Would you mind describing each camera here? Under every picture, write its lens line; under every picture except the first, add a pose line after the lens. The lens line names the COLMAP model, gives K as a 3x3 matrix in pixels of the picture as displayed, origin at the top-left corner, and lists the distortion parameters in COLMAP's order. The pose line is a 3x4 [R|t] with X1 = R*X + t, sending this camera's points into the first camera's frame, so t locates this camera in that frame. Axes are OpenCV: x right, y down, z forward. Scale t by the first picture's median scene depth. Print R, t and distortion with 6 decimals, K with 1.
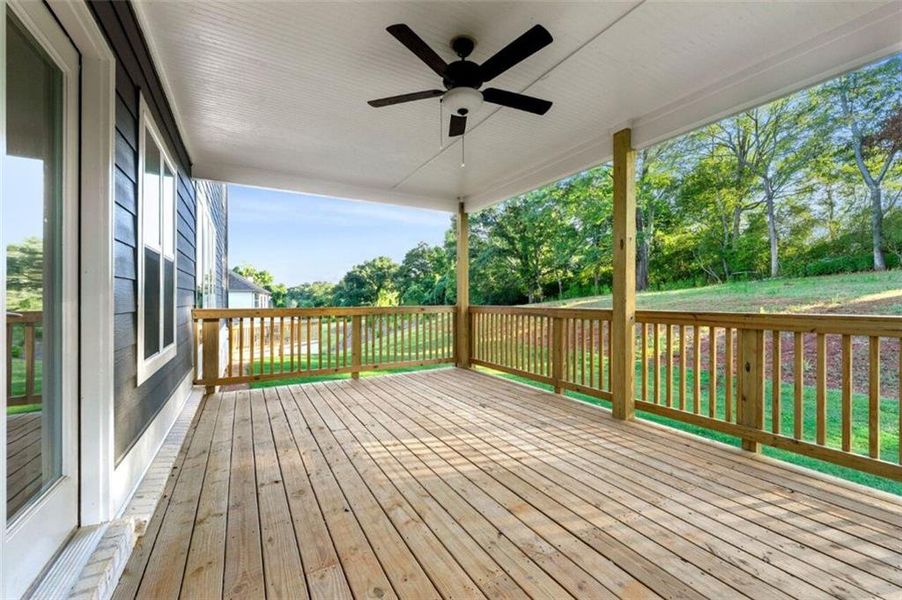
lens RADIAL K [[362.9, 0, 448.7], [0, 362.9, 297.6], [0, 0, 1]] dist [-0.000108, -0.000369]
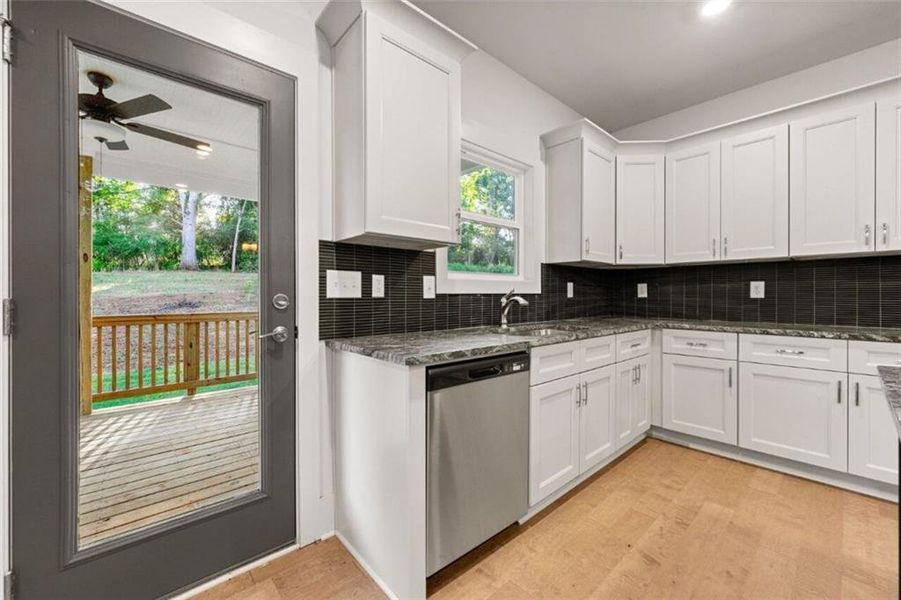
lens RADIAL K [[362.5, 0, 452.8], [0, 362.5, 297.6], [0, 0, 1]] dist [-0.000108, -0.000369]
pose [[-0.227153, -0.002681, 0.973855, -1.154915], [-0.002303, 0.999995, 0.002216, -0.038583], [-0.973856, -0.001740, -0.227158, 0.215714]]
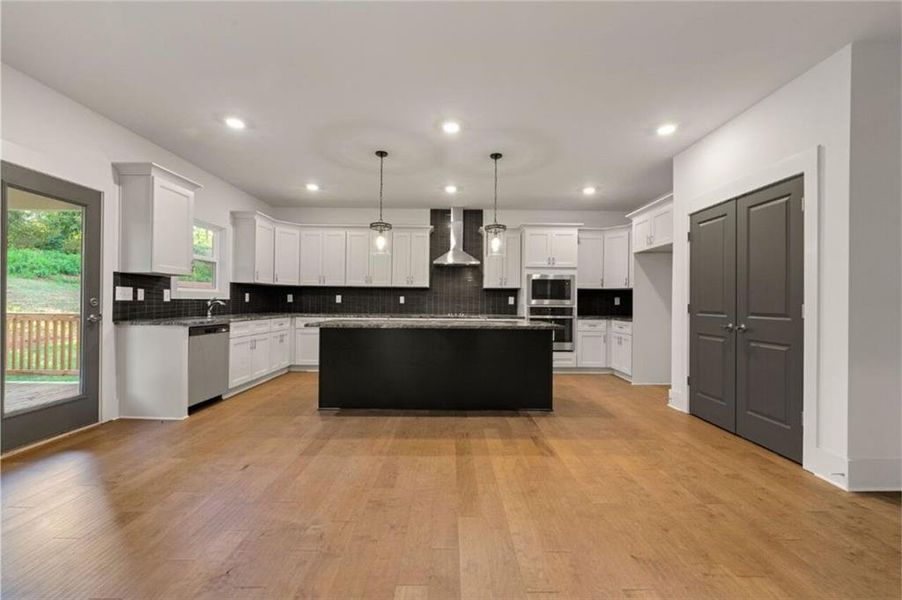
lens RADIAL K [[362.9, 0, 455.2], [0, 362.9, 299.5], [0, 0, 1]] dist [-0.000108, -0.000369]
pose [[-0.877632, -0.000713, 0.479335, -4.634649], [-0.008292, 0.999872, -0.013695, -0.015004], [-0.479264, -0.015994, -0.877525, 2.393549]]
